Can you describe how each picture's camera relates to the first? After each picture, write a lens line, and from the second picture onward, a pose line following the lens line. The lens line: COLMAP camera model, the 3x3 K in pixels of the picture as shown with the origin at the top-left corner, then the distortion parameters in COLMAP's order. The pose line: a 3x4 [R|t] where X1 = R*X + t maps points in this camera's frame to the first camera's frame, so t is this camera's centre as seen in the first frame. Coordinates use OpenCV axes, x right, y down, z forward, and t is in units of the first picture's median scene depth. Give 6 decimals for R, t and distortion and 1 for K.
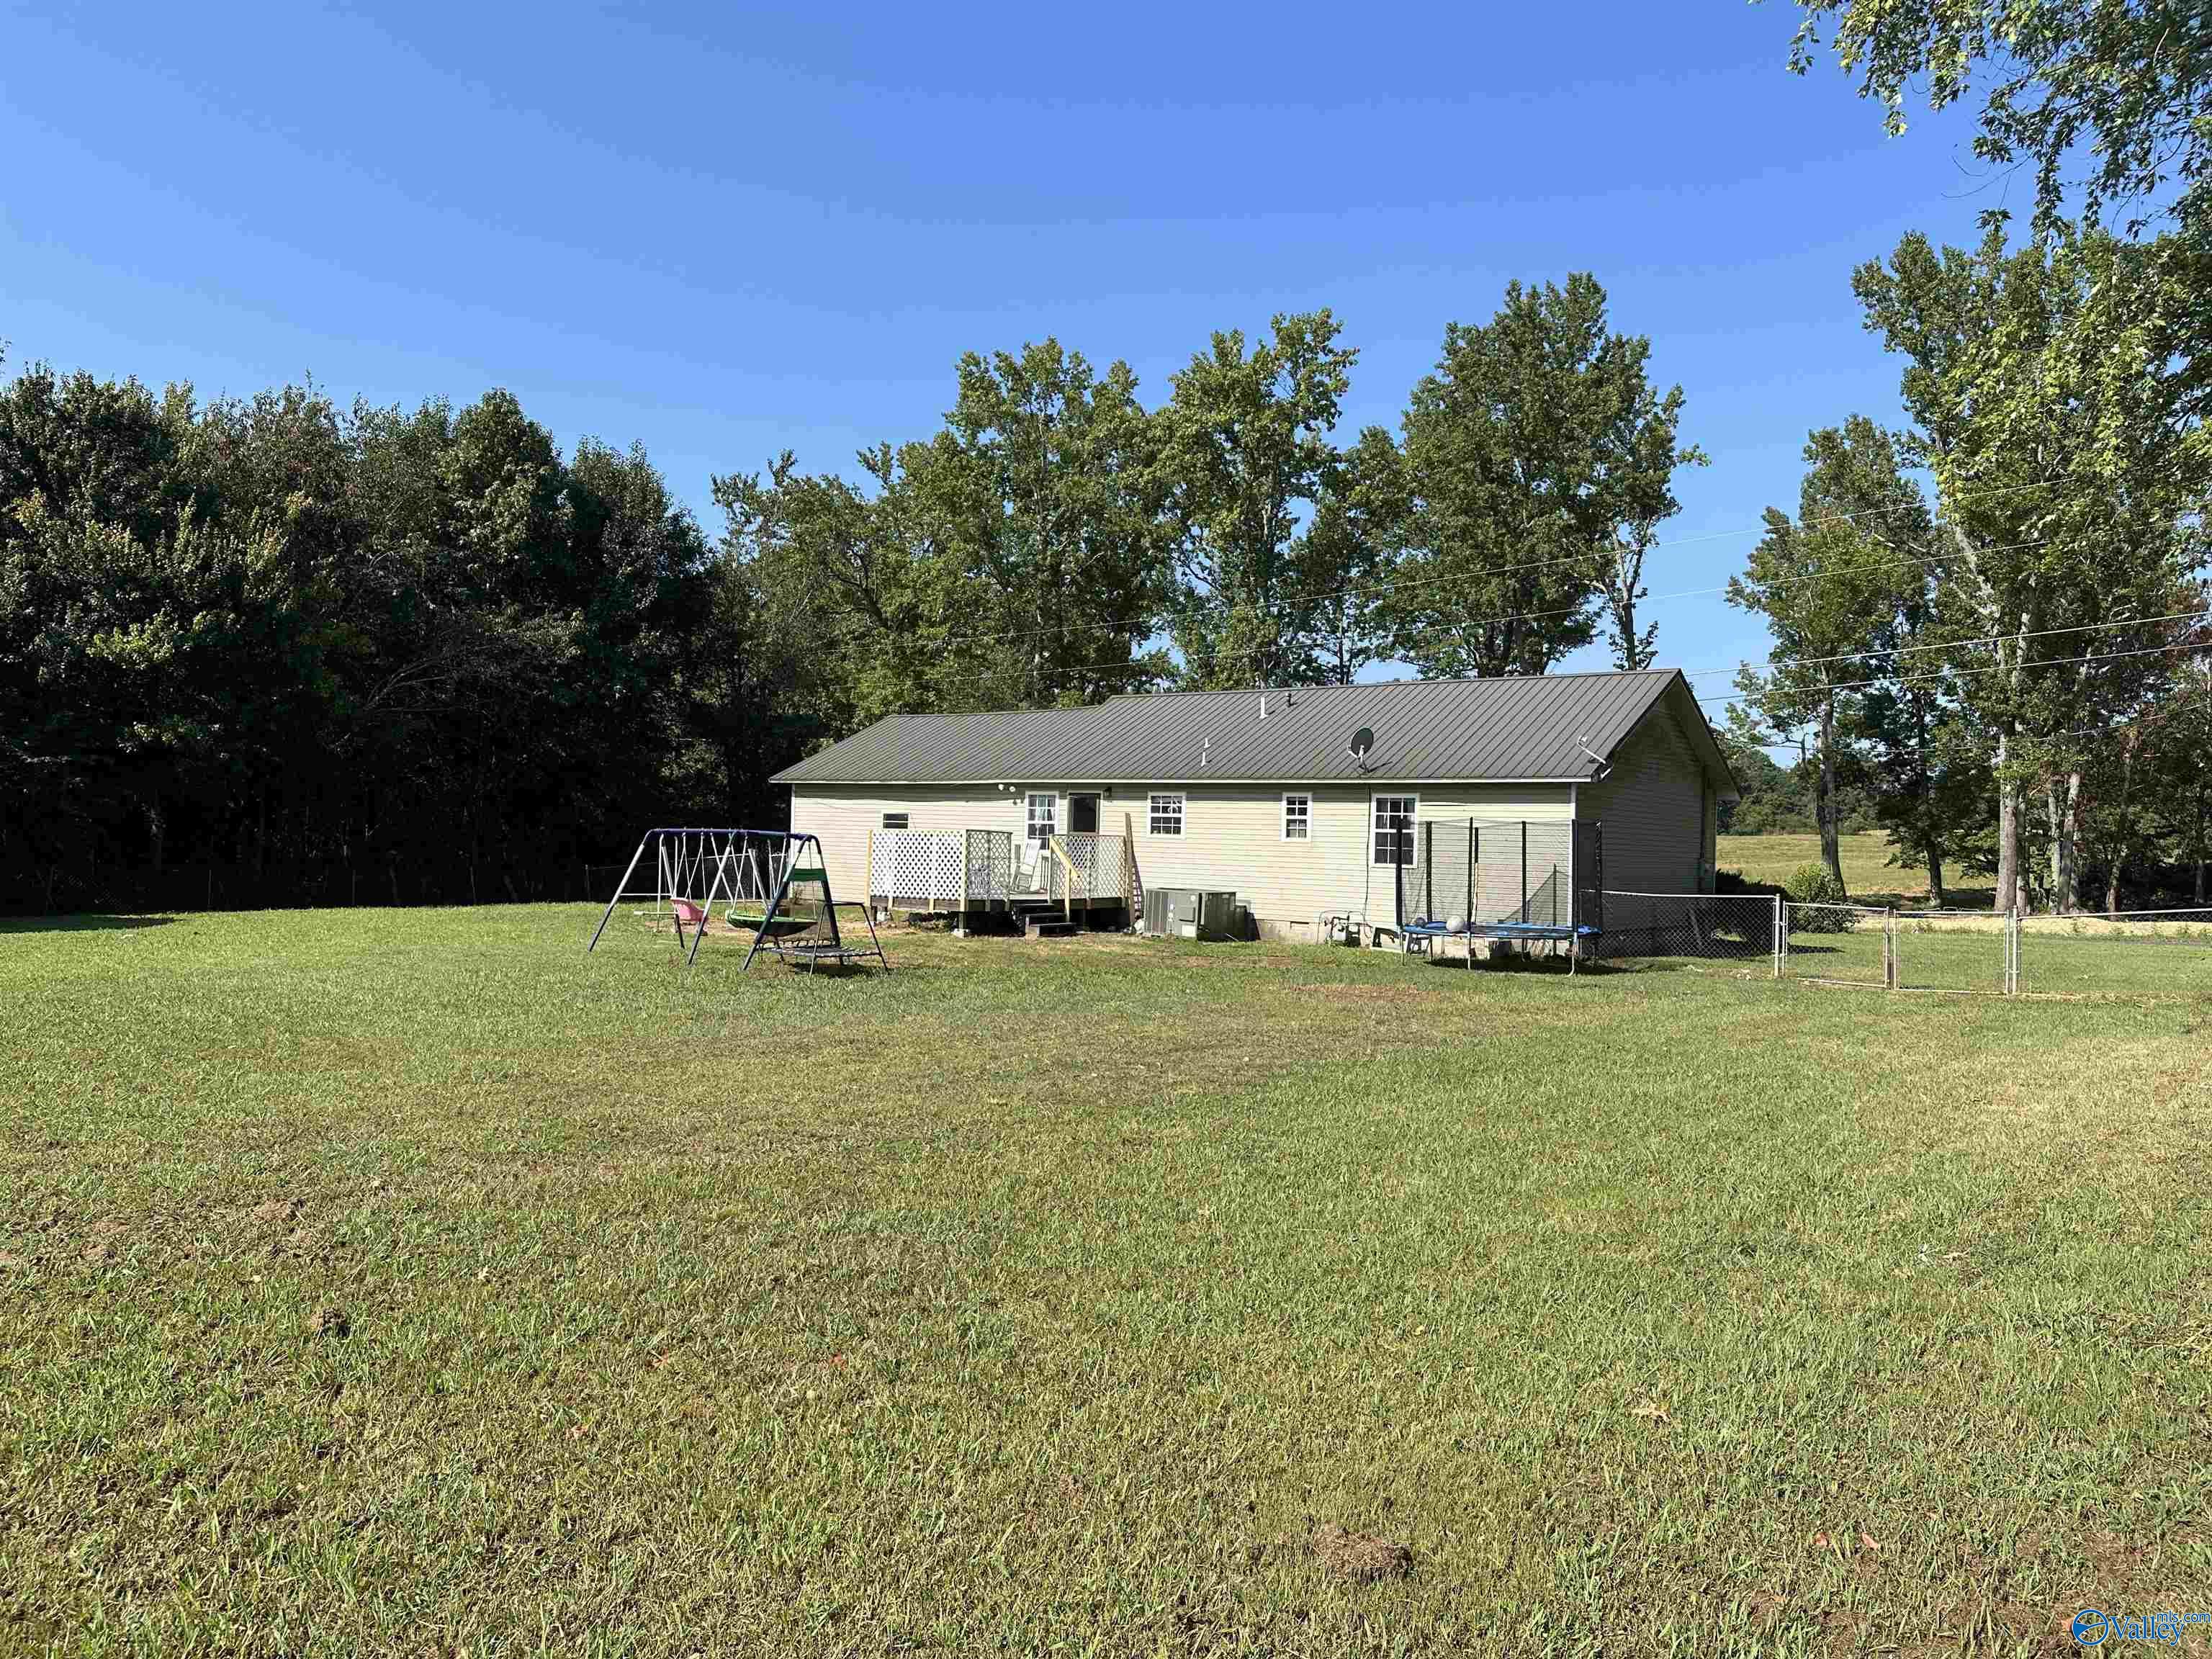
lens RADIAL K [[1527.0, 0, 1113.7], [0, 1527.0, 831.9], [0, 0, 1]] dist [0.070850, -0.059566]
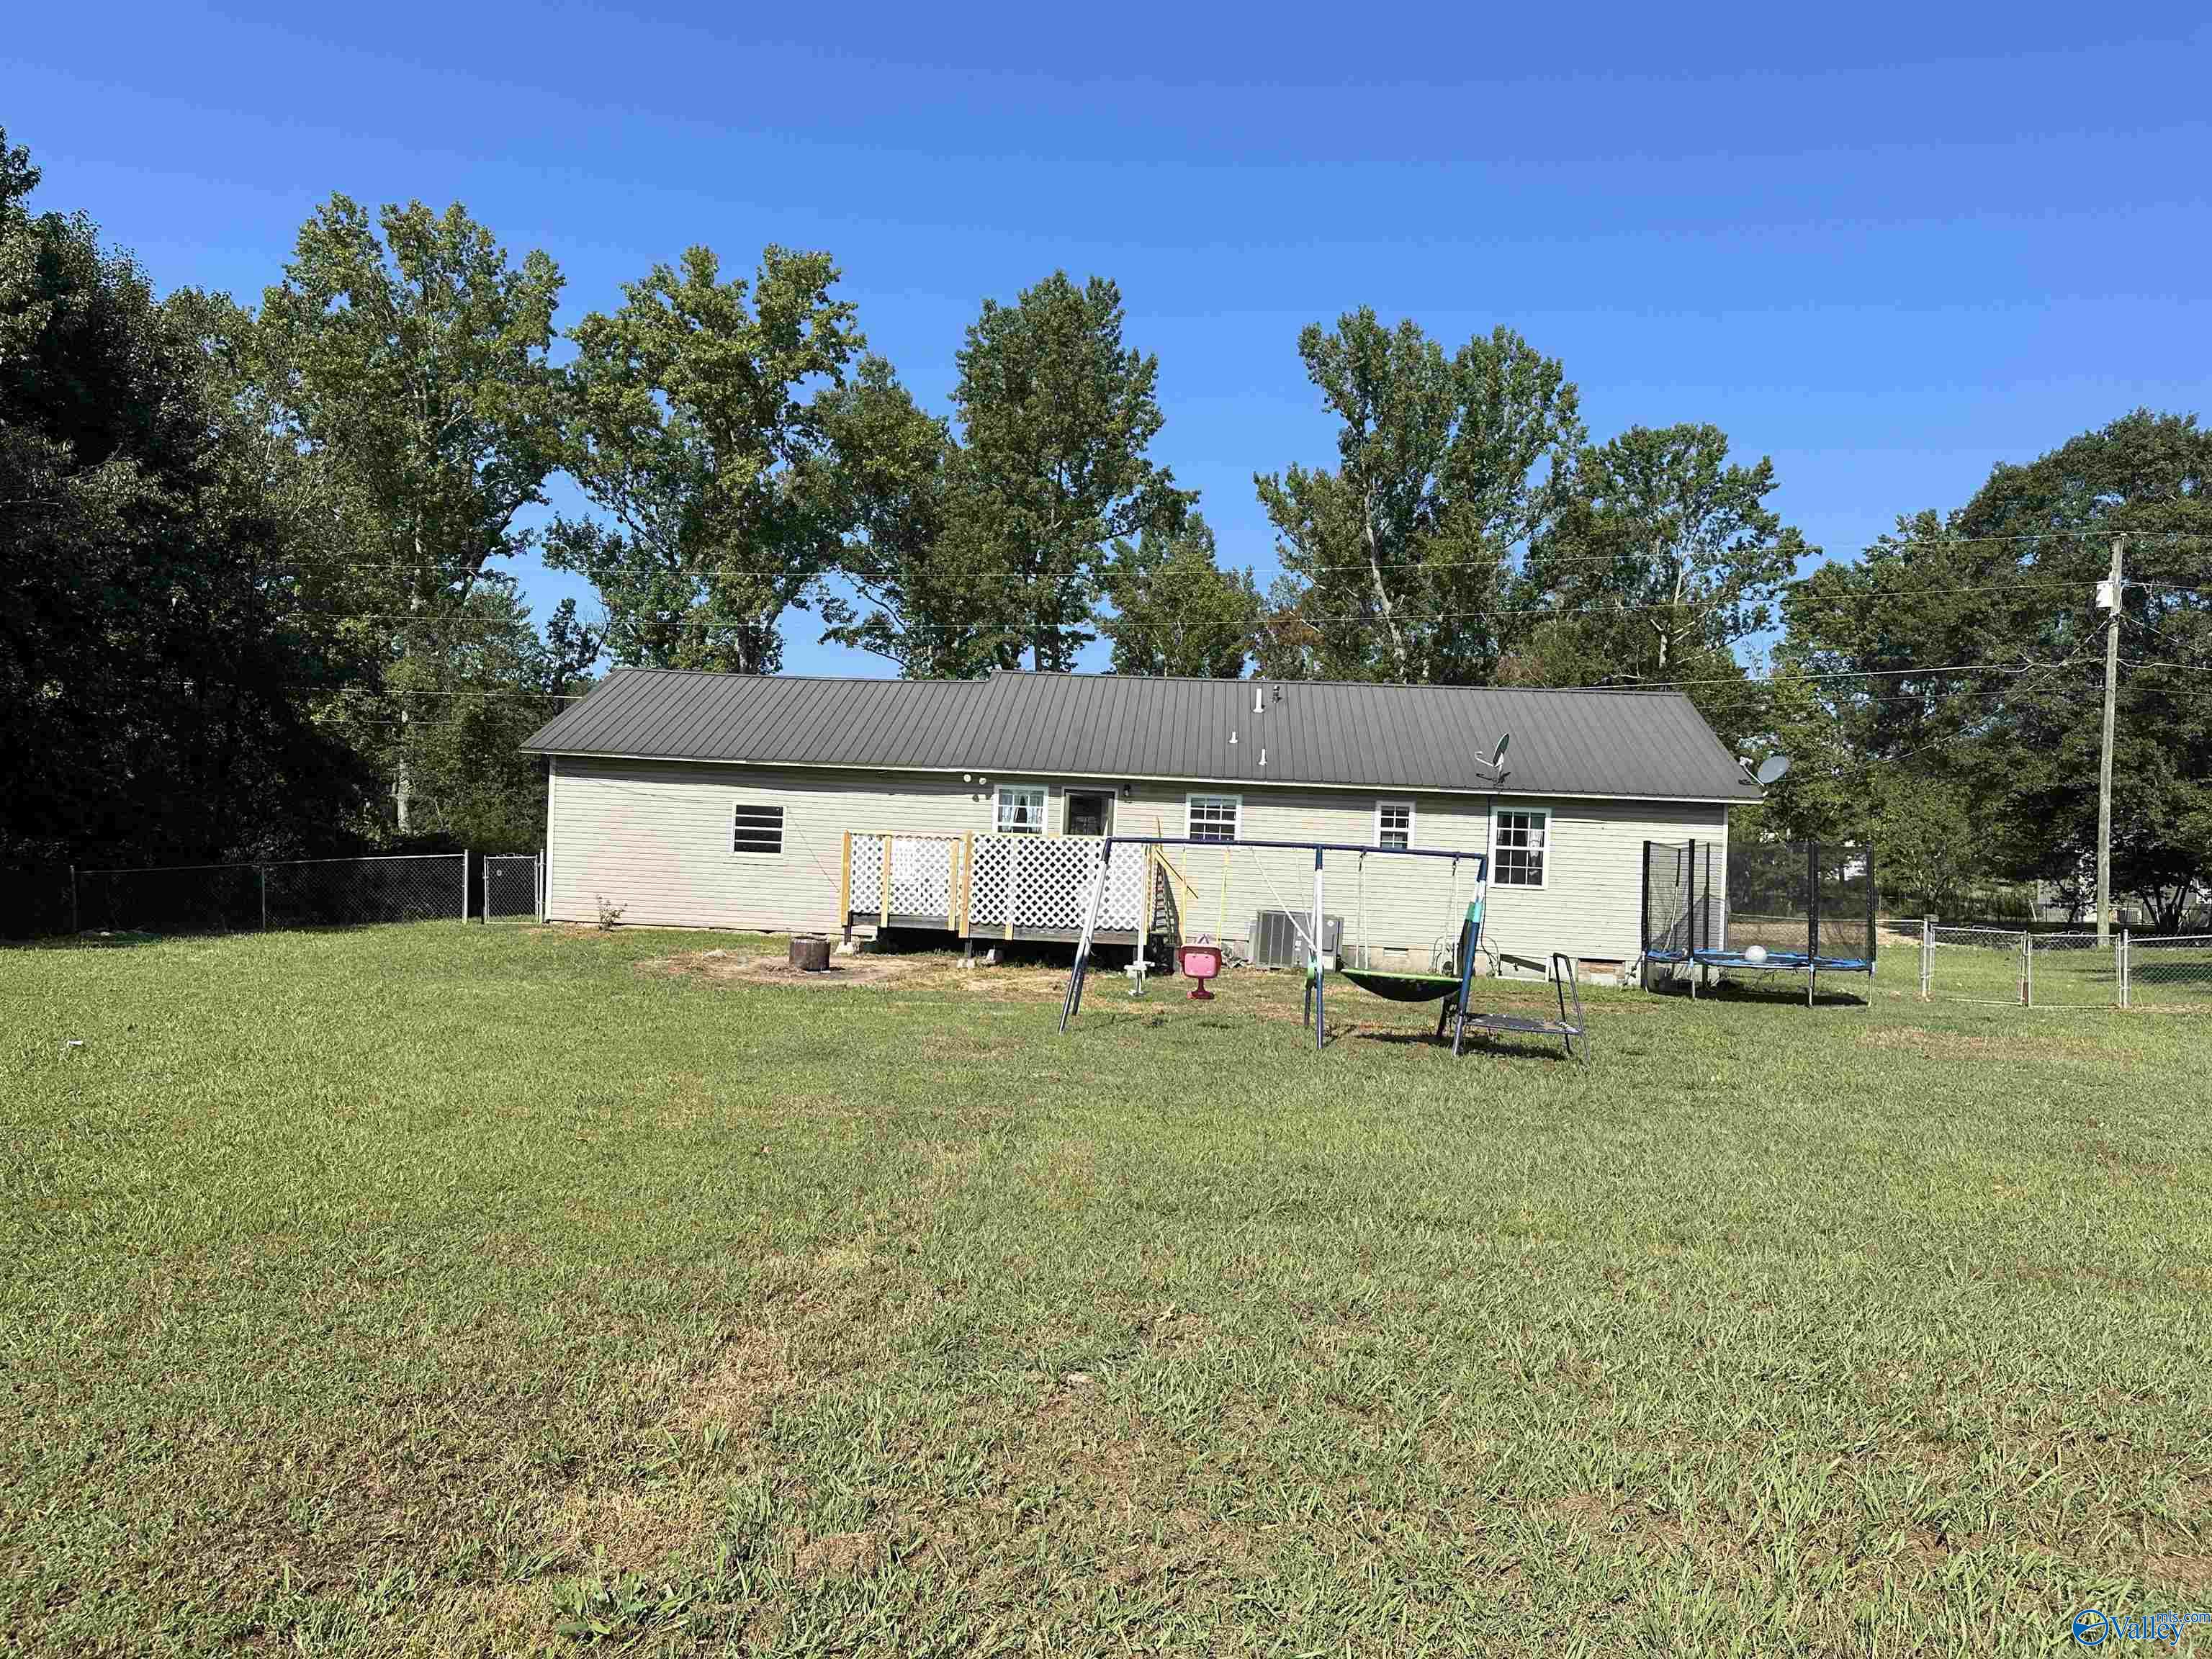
lens RADIAL K [[1527.0, 0, 1105.5], [0, 1527.0, 821.9], [0, 0, 1]] dist [0.070850, -0.059566]
pose [[0.835327, 0.024789, 0.549195, -0.443611], [-0.024782, 0.999665, -0.007428, -0.002864], [-0.549195, -0.007406, 0.835661, 0.309818]]
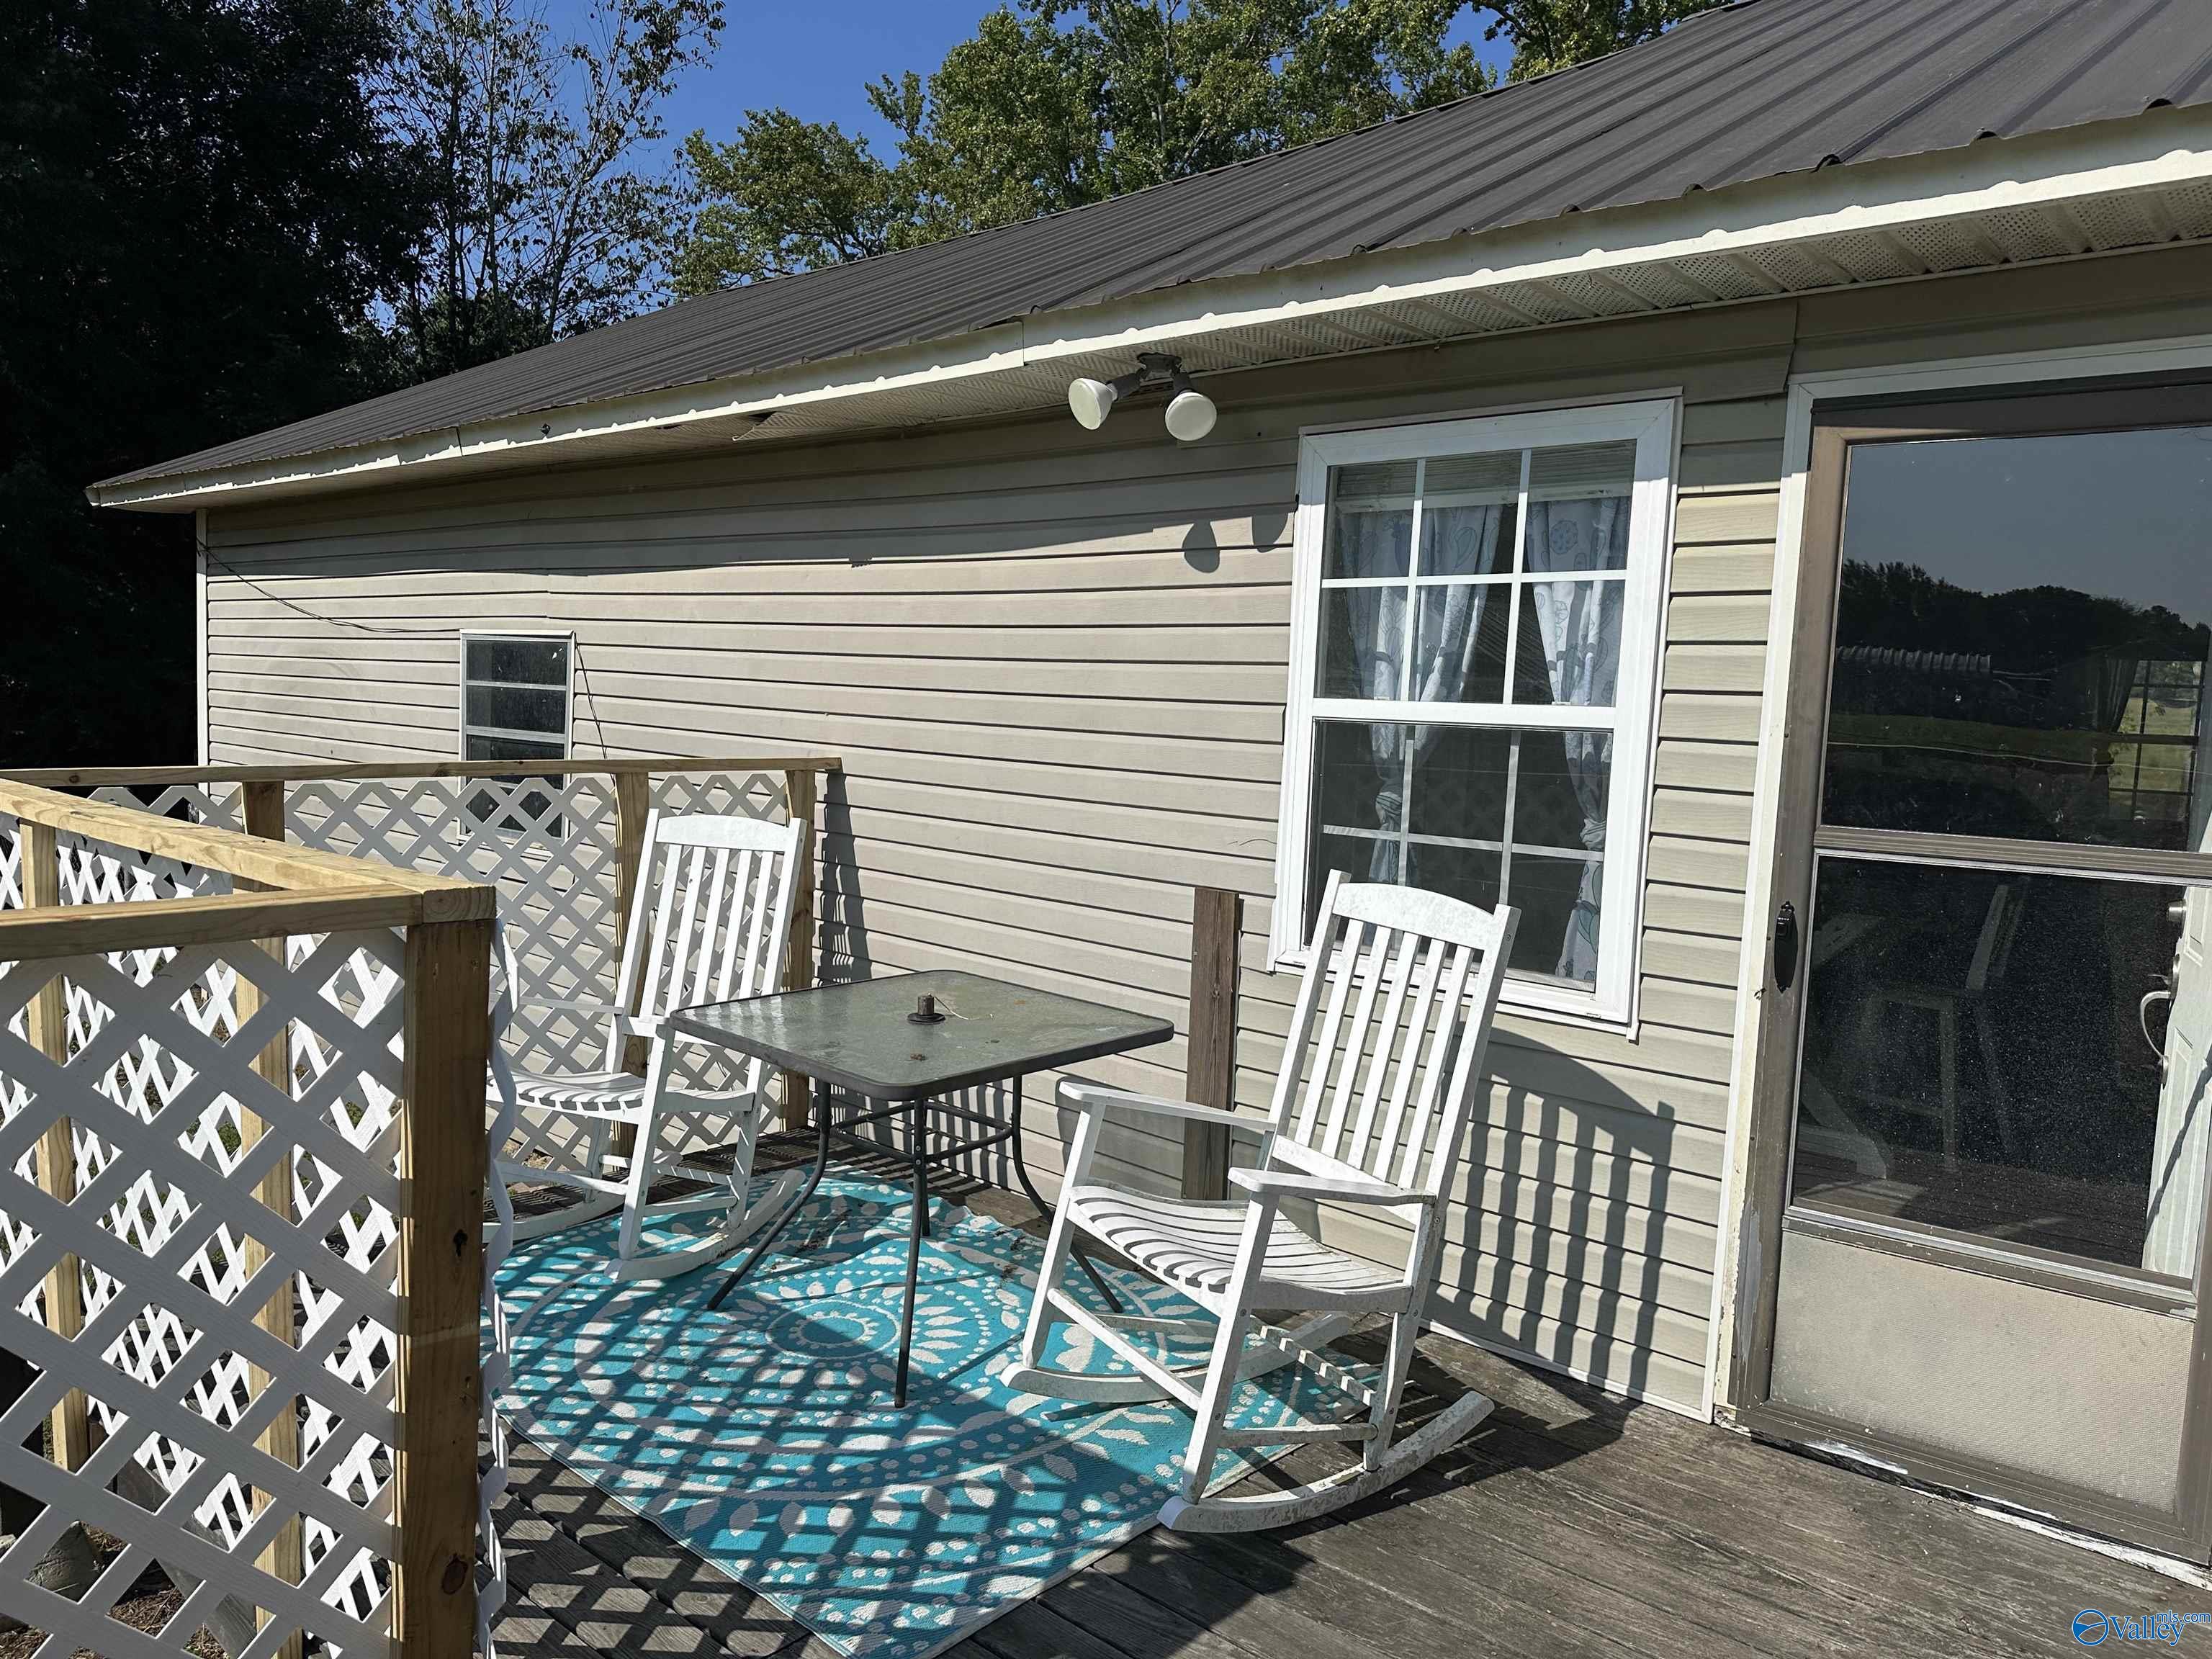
lens RADIAL K [[1527.0, 0, 1109.9], [0, 1527.0, 829.1], [0, 0, 1]] dist [0.070850, -0.059566]
pose [[0.998163, 0.016232, -0.058378, -0.064975], [-0.010921, 0.995866, 0.090180, -0.007623], [0.059601, -0.089376, 0.994213, 0.883241]]
